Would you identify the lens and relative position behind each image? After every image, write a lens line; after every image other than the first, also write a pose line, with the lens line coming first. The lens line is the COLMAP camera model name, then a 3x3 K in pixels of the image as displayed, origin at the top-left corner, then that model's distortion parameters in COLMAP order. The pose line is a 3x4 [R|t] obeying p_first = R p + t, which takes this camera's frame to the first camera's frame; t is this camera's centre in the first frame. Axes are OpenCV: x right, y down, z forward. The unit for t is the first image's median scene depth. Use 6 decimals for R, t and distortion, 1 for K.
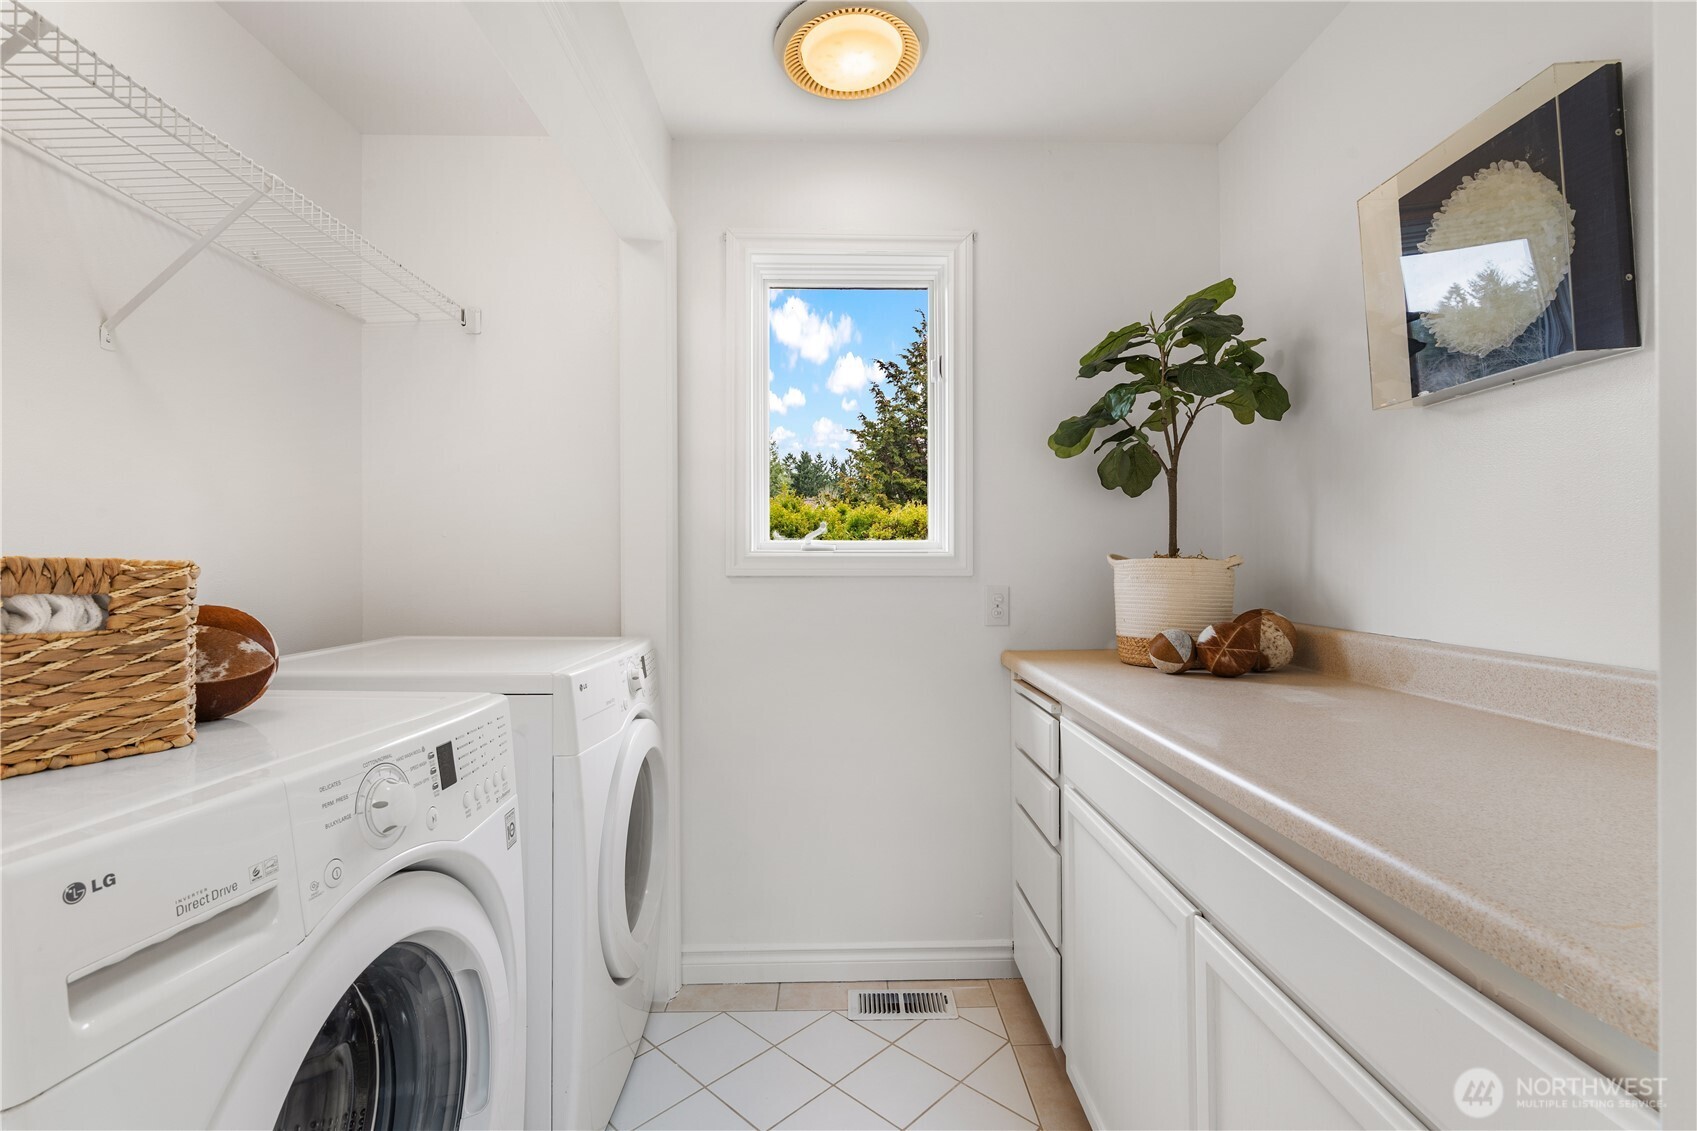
lens RADIAL K [[771.6, 0, 843.3], [0, 771.6, 566.6], [0, 0, 1]] dist [-0.003634, 0.000570]
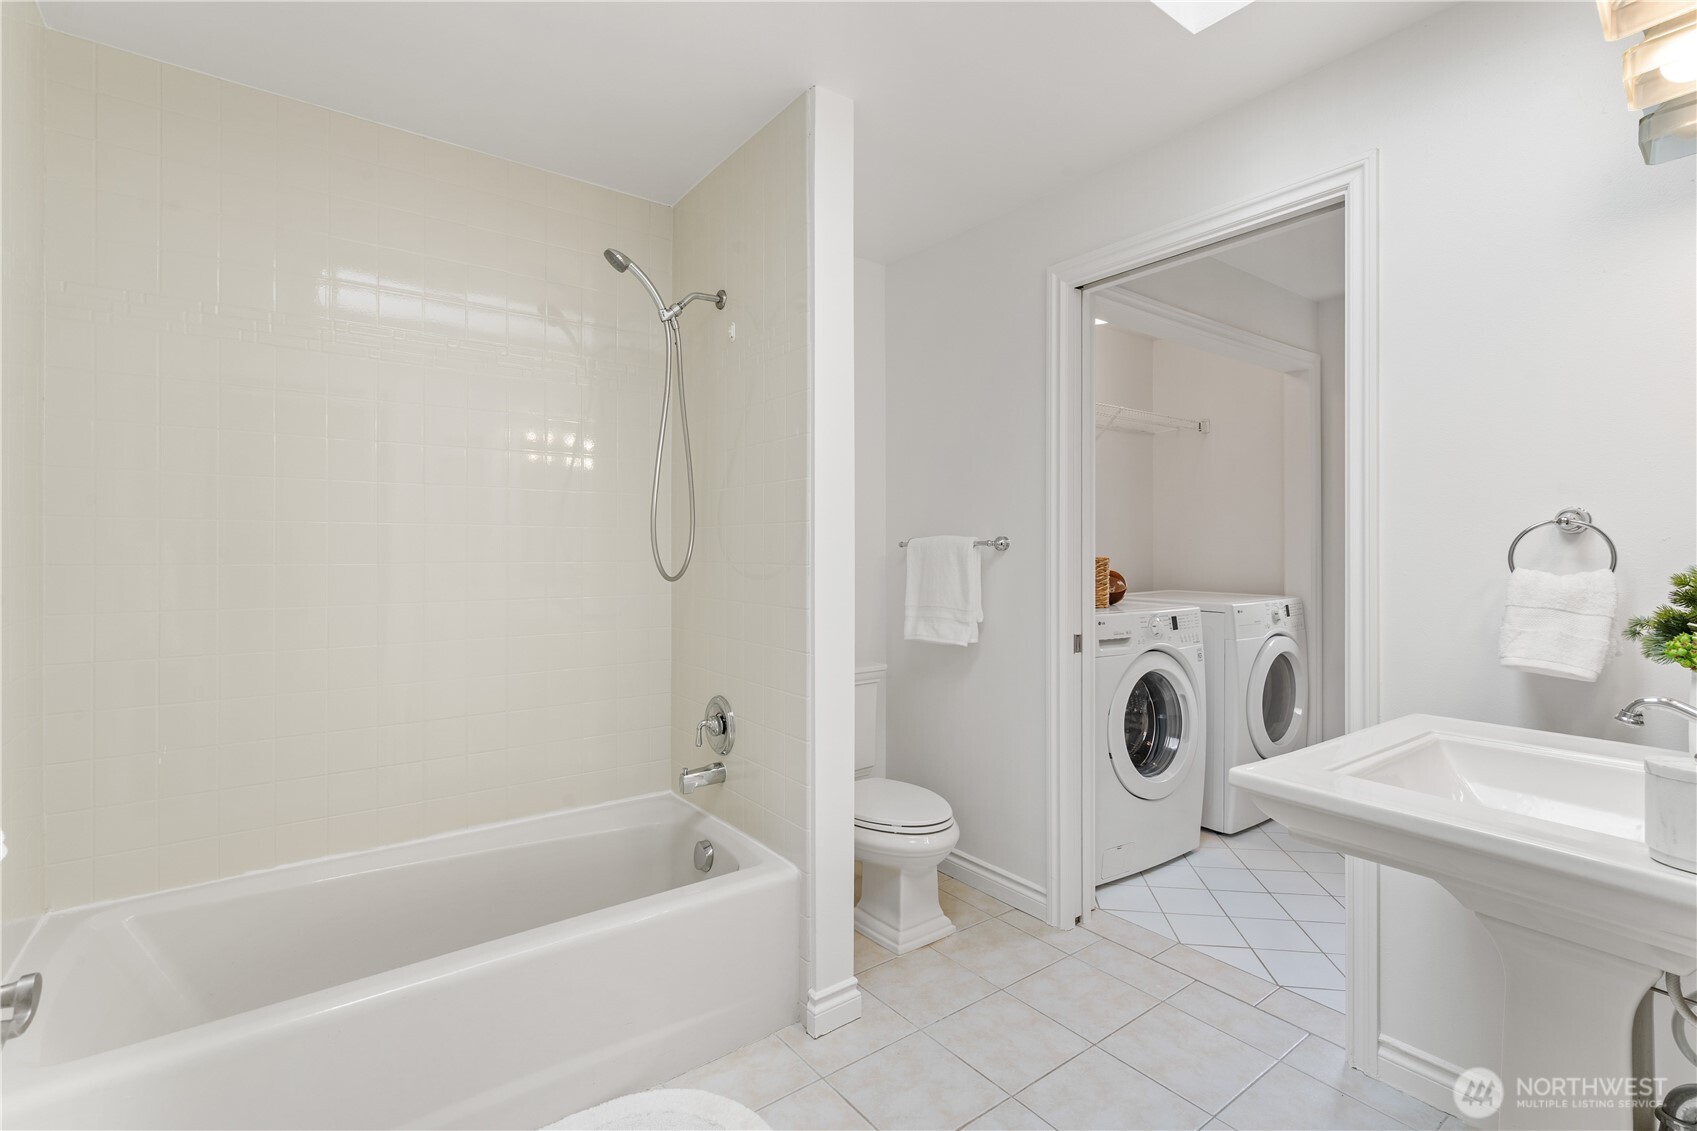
lens RADIAL K [[771.6, 0, 860.6], [0, 771.6, 554.2], [0, 0, 1]] dist [-0.003634, 0.000570]
pose [[0.601535, 0.009892, -0.798785, 0.565561], [0.001607, 0.999906, 0.013593, -0.031673], [0.798845, -0.009461, 0.601463, -0.883385]]
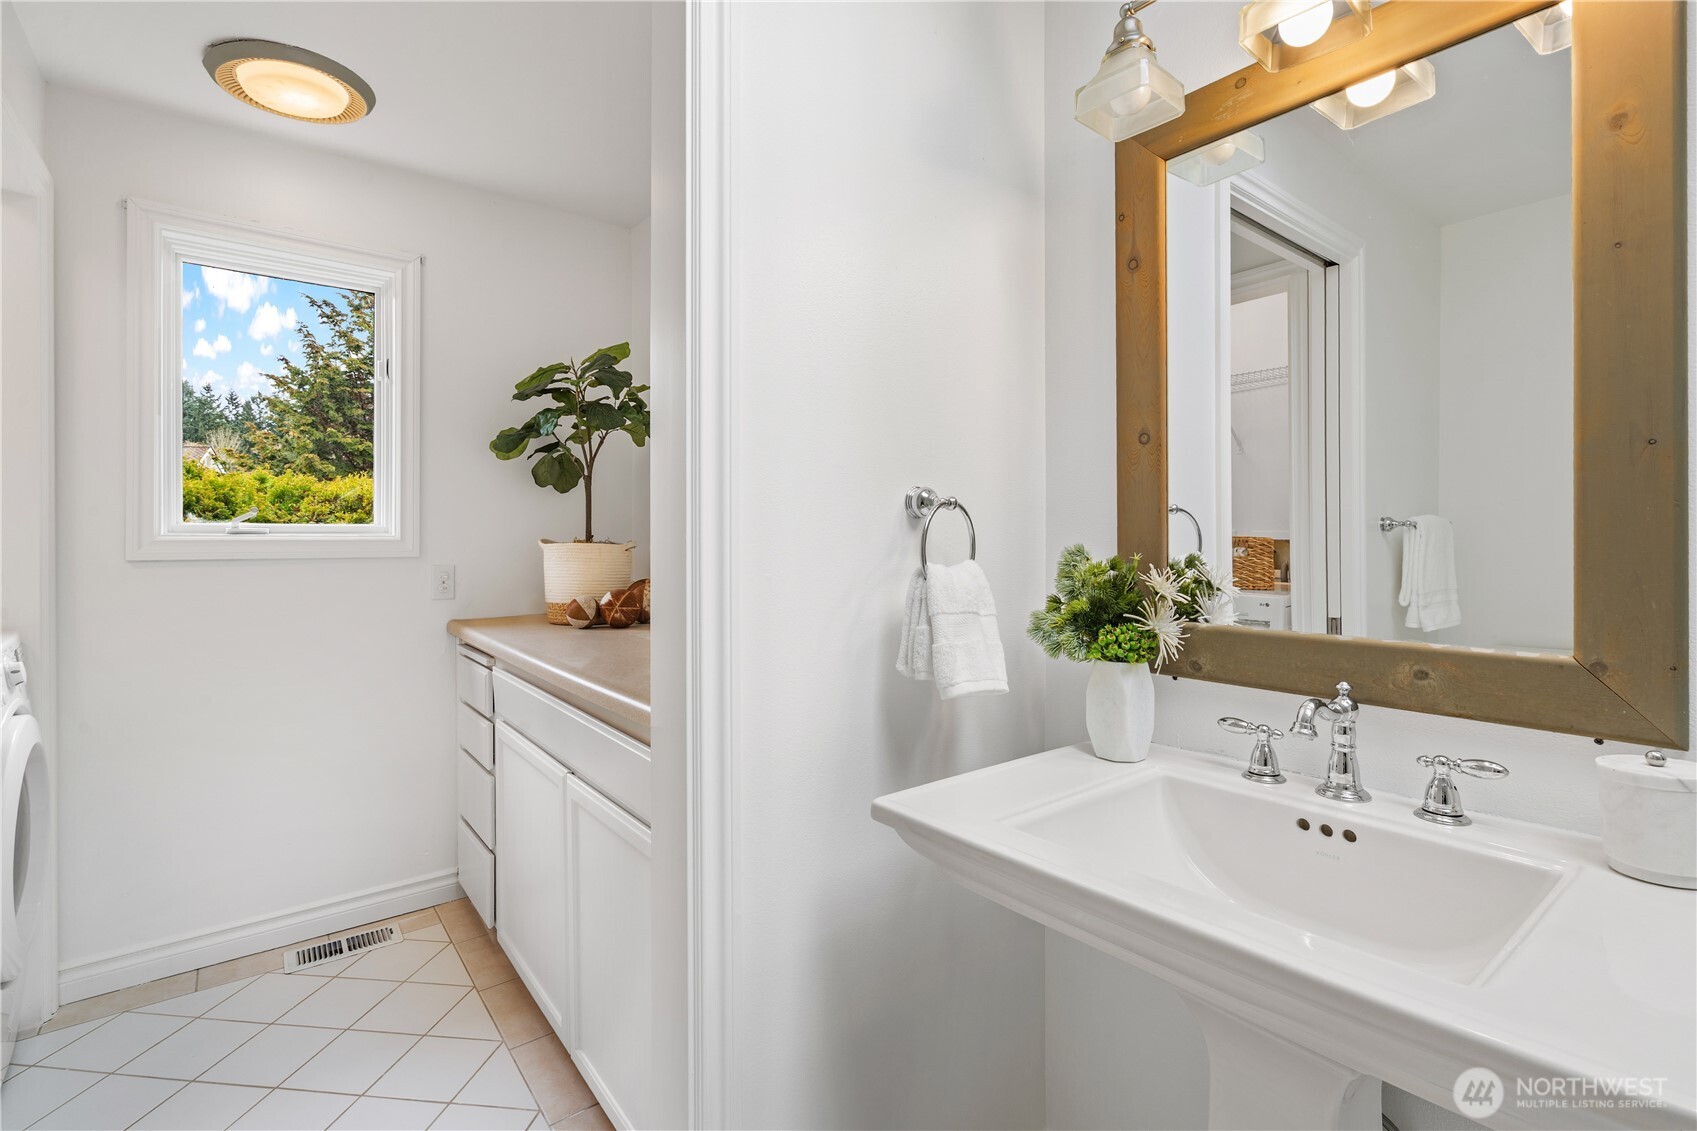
lens RADIAL K [[771.6, 0, 857.7], [0, 771.6, 537.8], [0, 0, 1]] dist [-0.003634, 0.000570]
pose [[0.784355, 0.002250, 0.620309, -0.035207], [-0.003993, 0.999991, 0.001421, -0.022865], [-0.620300, -0.003591, 0.784357, -0.337738]]
